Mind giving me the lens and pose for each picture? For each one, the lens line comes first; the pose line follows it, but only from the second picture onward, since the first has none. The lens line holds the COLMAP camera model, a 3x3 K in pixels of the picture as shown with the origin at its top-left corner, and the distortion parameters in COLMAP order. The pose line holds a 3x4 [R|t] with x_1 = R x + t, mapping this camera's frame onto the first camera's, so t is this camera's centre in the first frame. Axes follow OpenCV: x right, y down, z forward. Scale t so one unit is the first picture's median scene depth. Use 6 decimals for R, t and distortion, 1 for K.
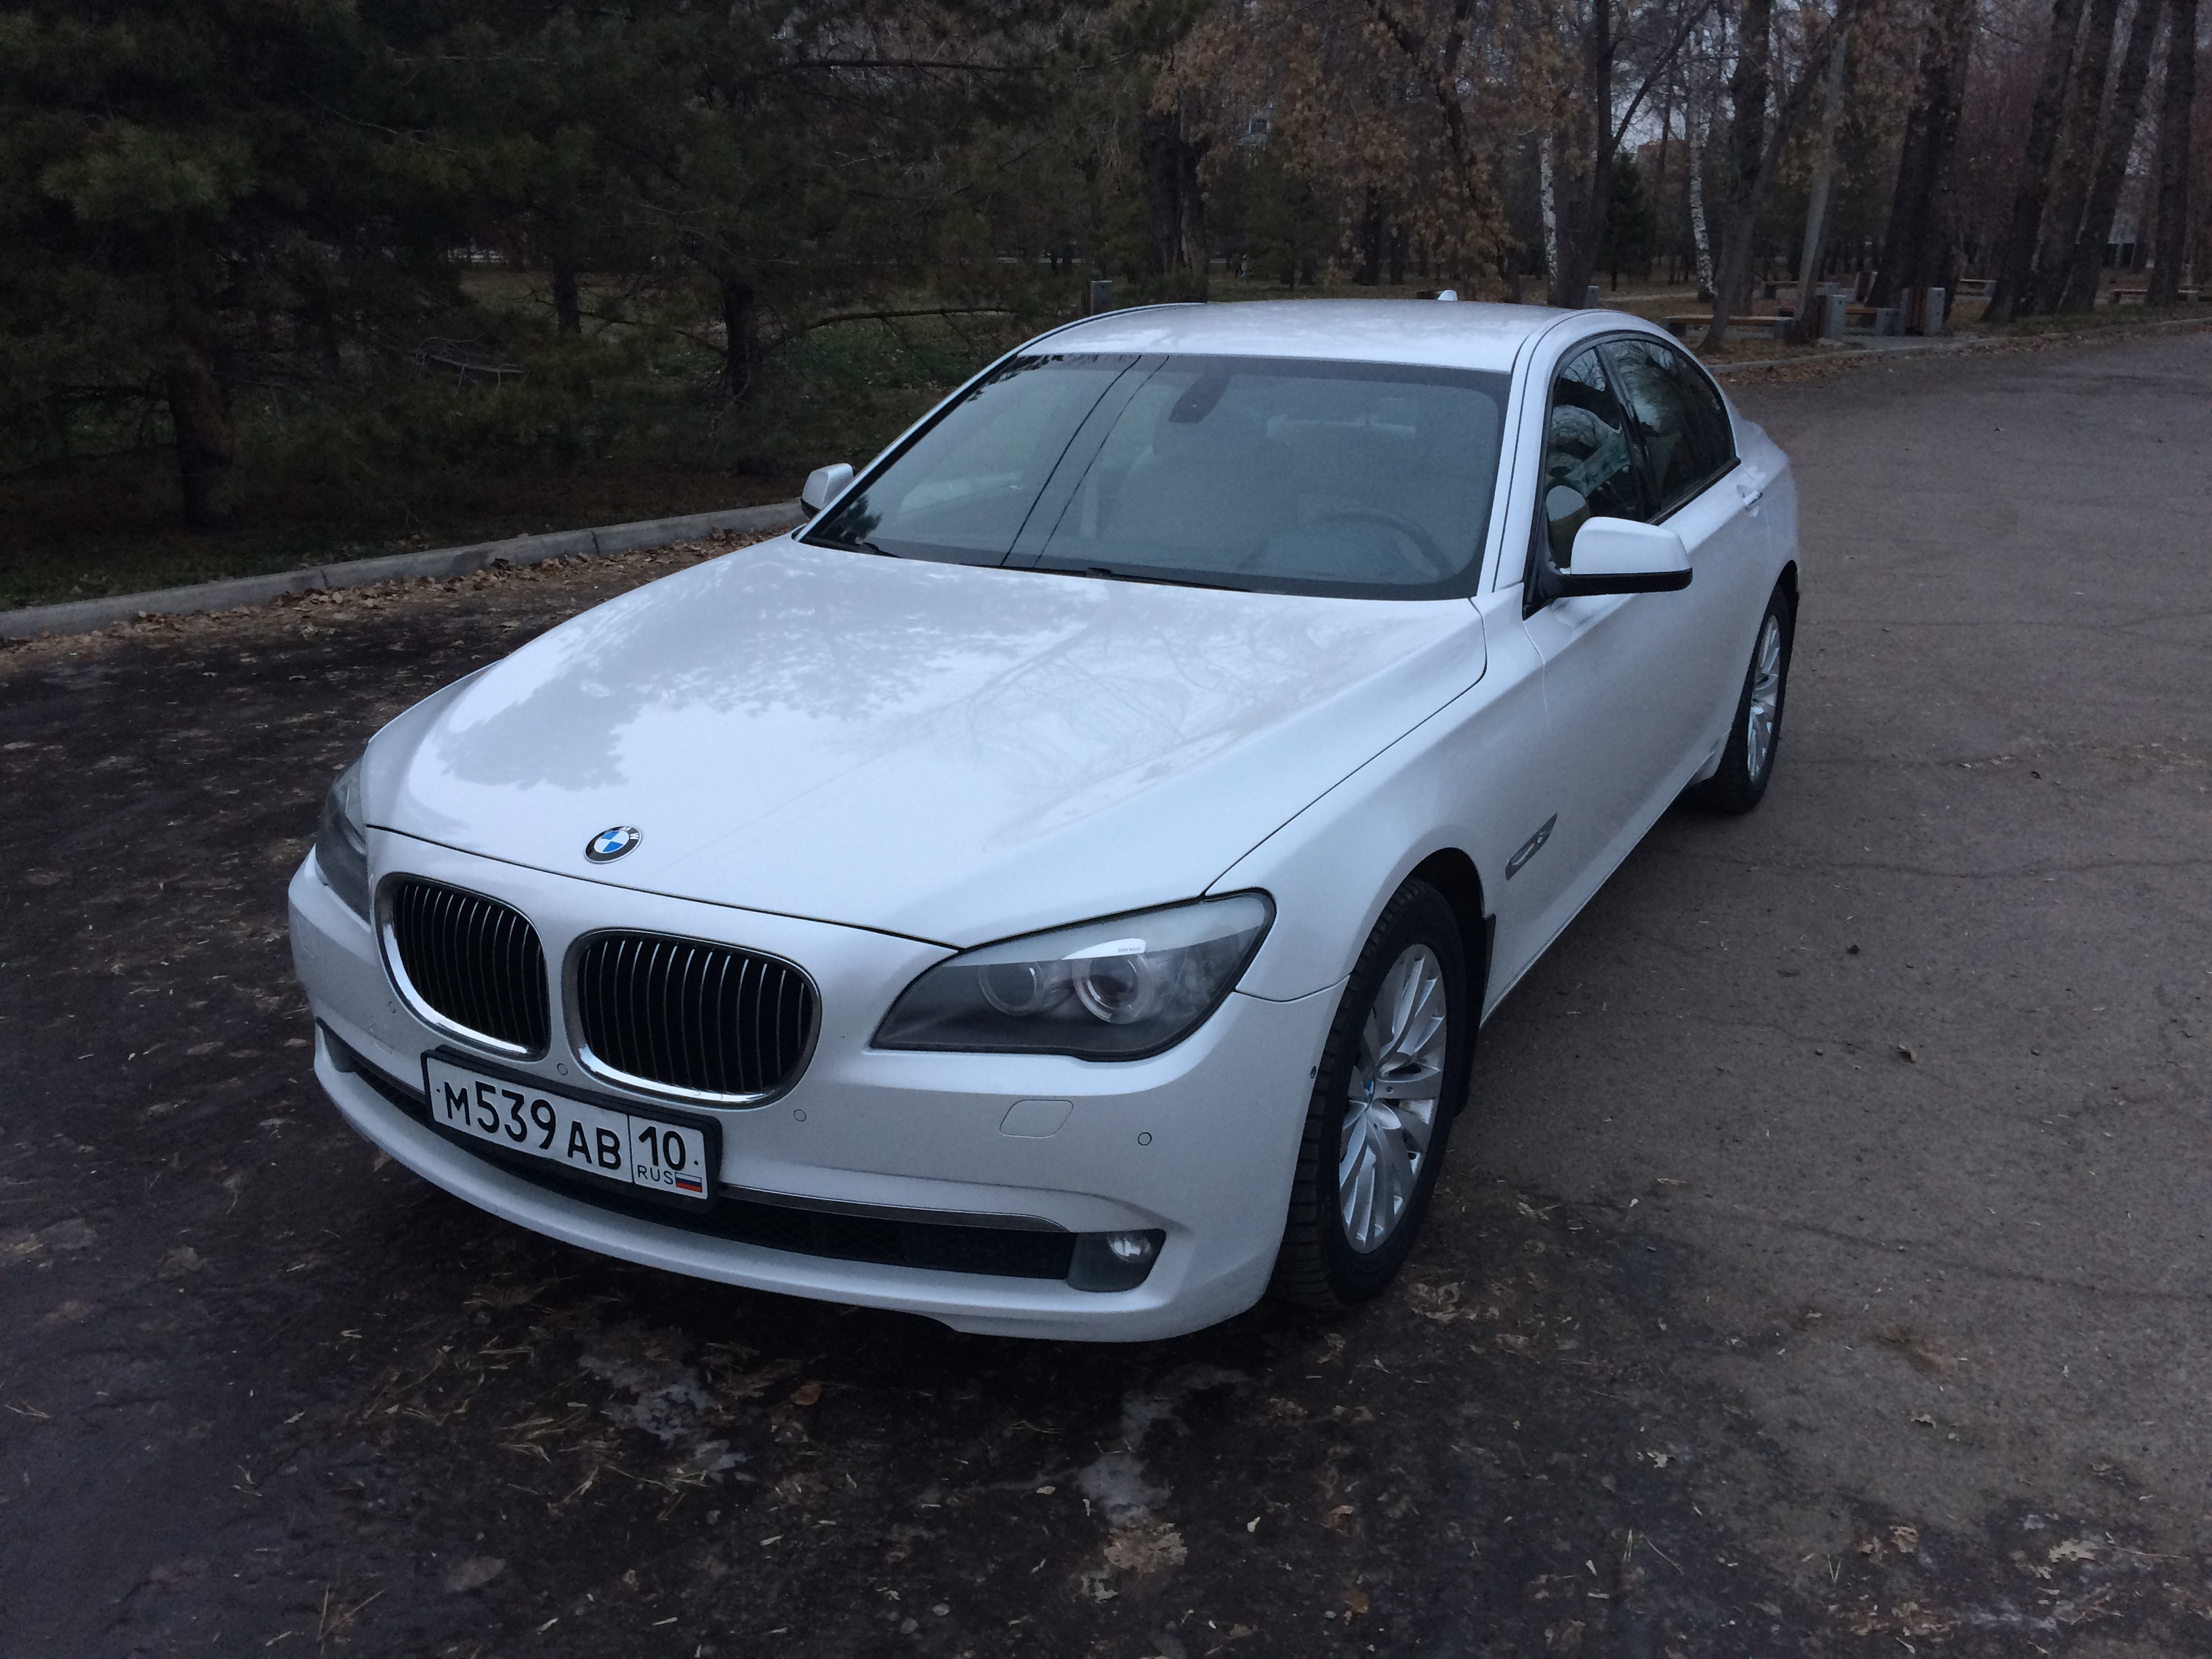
lens RADIAL K [[1878.0, 0, 1087.1], [0, 1878.0, 831.4], [0, 0, 1]] dist [0.048947, -0.009395]
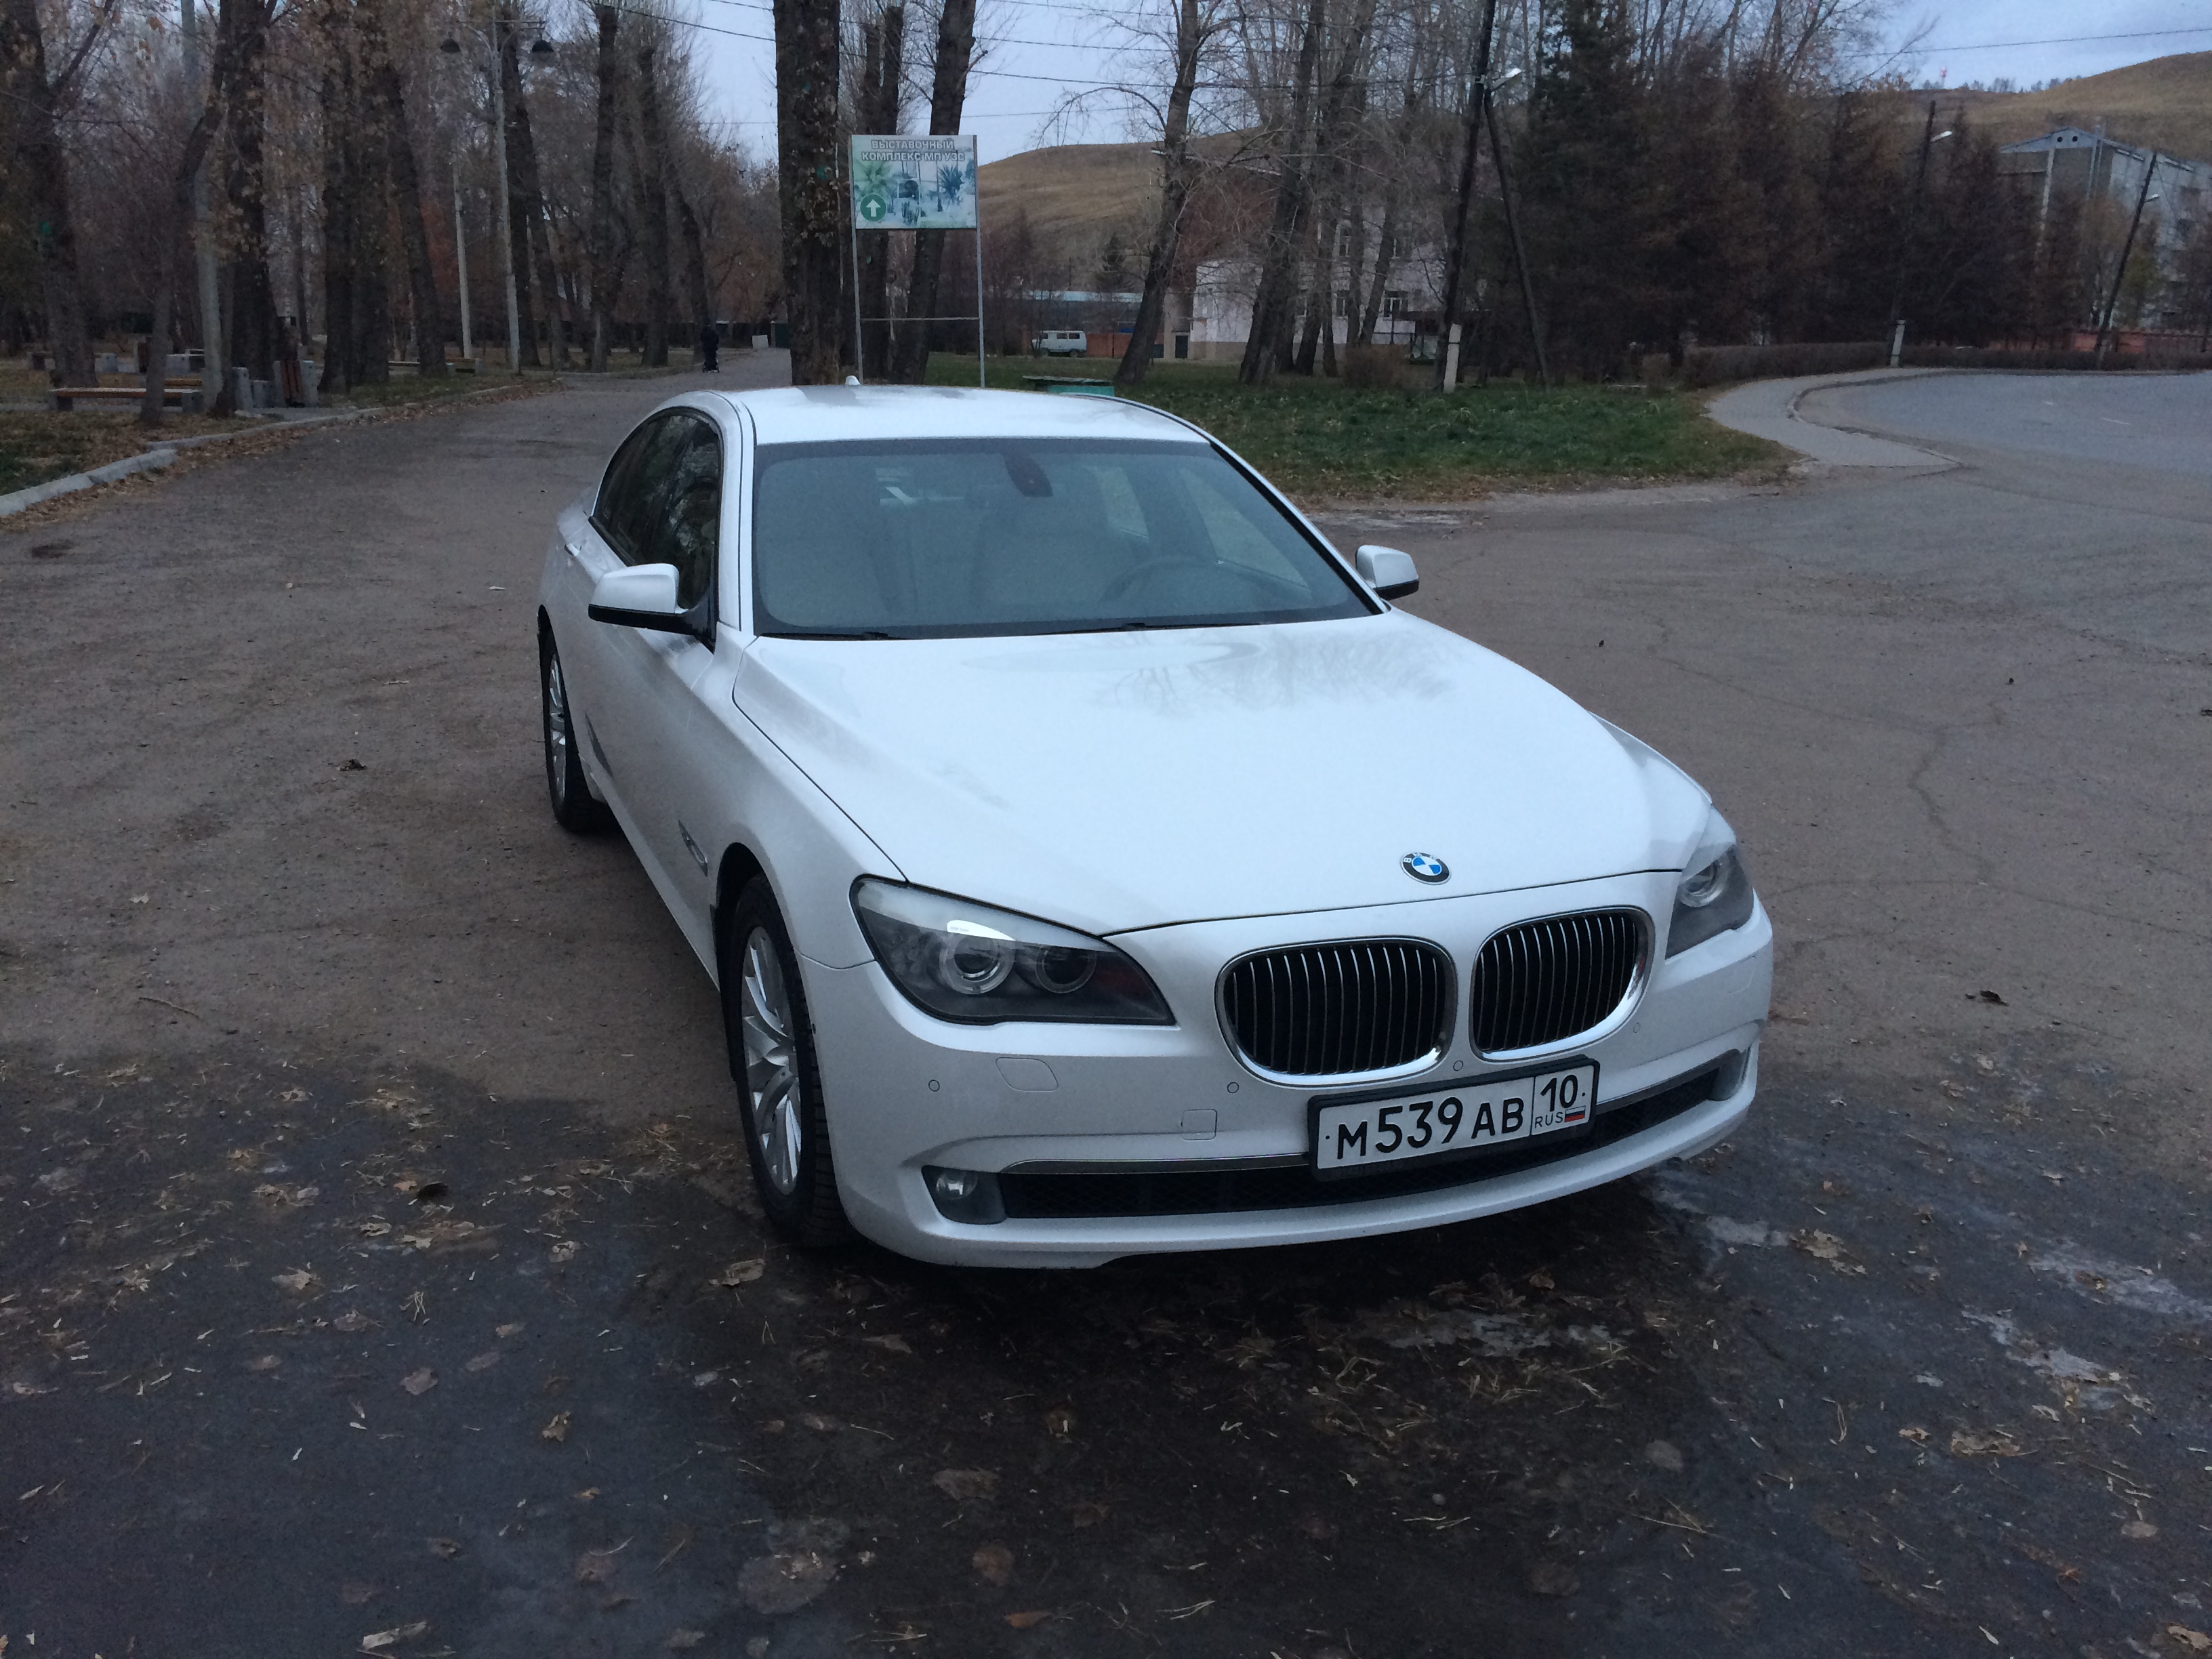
lens RADIAL K [[1878.0, 0, 1094.1], [0, 1878.0, 822.9], [0, 0, 1]] dist [0.048947, -0.009395]
pose [[0.620377, -0.189365, 0.761100, -1.259309], [0.218189, 0.973777, 0.064433, -0.139667], [-0.753344, 0.126091, 0.645426, 0.410304]]
